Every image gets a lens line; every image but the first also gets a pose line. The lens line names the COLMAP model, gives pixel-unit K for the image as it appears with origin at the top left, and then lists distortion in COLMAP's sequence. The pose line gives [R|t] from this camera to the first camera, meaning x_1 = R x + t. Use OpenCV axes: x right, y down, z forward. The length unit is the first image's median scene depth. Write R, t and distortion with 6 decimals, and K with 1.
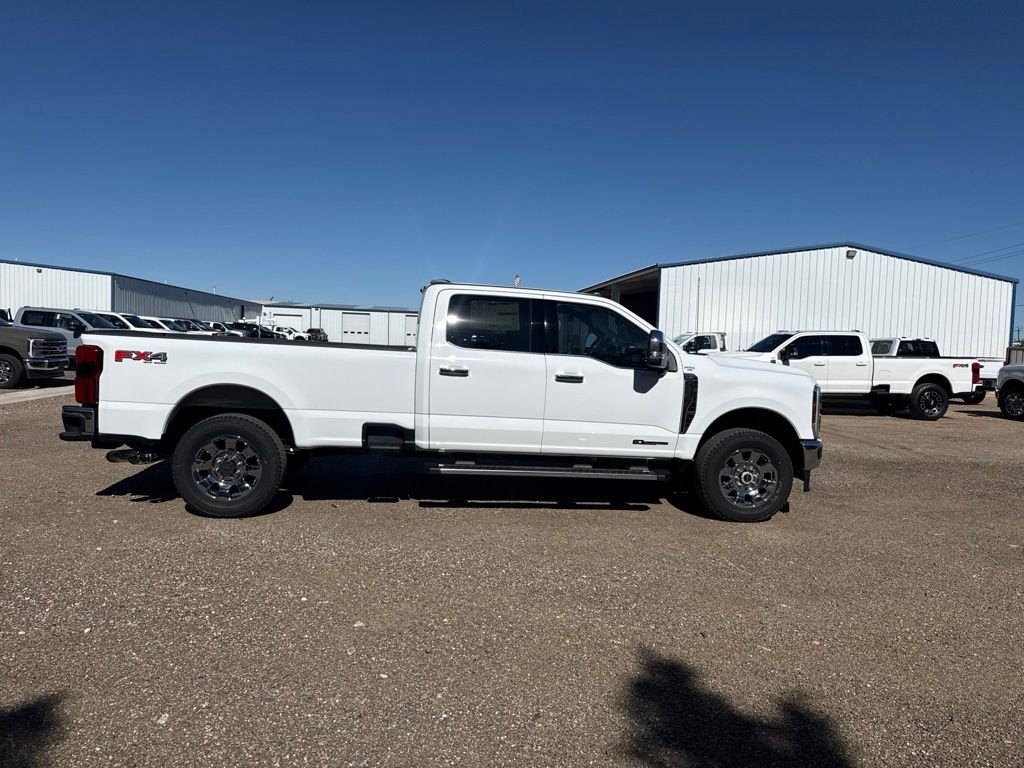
lens RADIAL K [[711.6, 0, 512.0], [0, 711.6, 384.0], [0, 0, 1]] dist [0.045378, -0.044728]
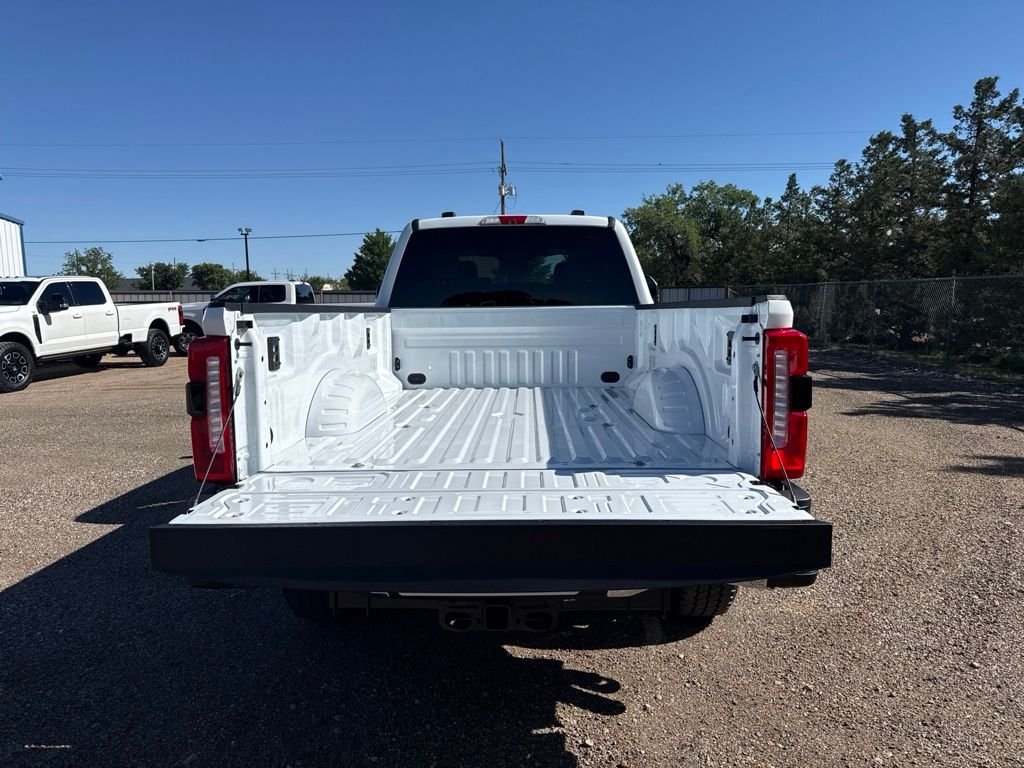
lens RADIAL K [[724.2, 0, 512.0], [0, 724.2, 384.0], [0, 0, 1]] dist [0.036596, -0.045140]
pose [[0.141389, -0.152840, 0.978084, -0.342776], [0.077885, 0.986665, 0.142922, -0.031786], [-0.986885, 0.055971, 0.151408, 0.372394]]
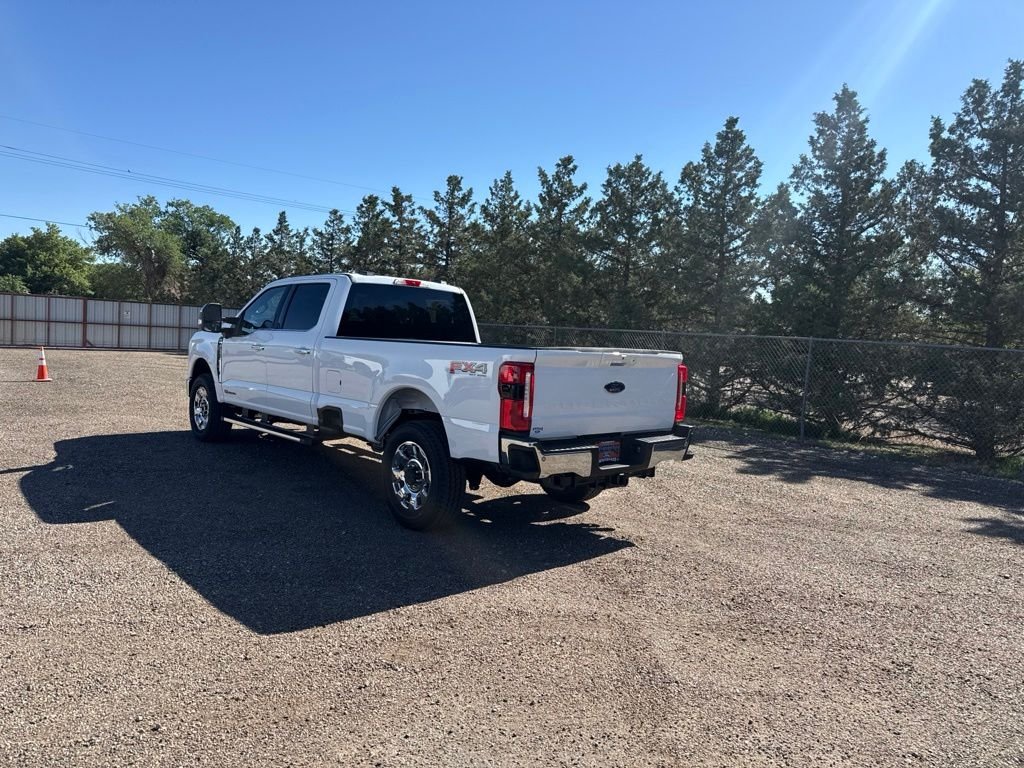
lens RADIAL K [[724.2, 0, 512.0], [0, 724.2, 384.0], [0, 0, 1]] dist [0.036596, -0.045140]
pose [[-0.580475, -0.128298, 0.804107, -0.446052], [-0.029161, 0.990151, 0.136931, -0.056407], [-0.813756, 0.056036, -0.578500, 0.621225]]
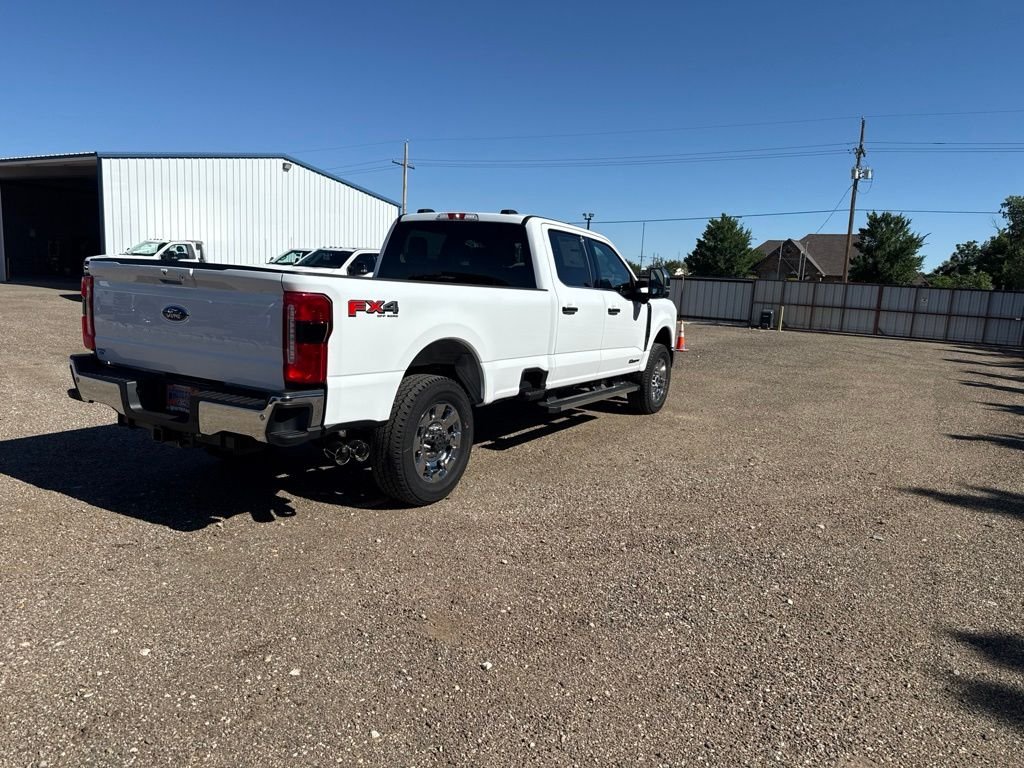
lens RADIAL K [[721.1, 0, 506.6], [0, 721.1, 383.2], [0, 0, 1]] dist [0.066448, -0.093967]
pose [[0.606148, -0.121099, 0.786079, -0.341262], [0.017593, 0.990140, 0.138970, -0.020882], [-0.795158, -0.070407, 0.602302, 0.158757]]
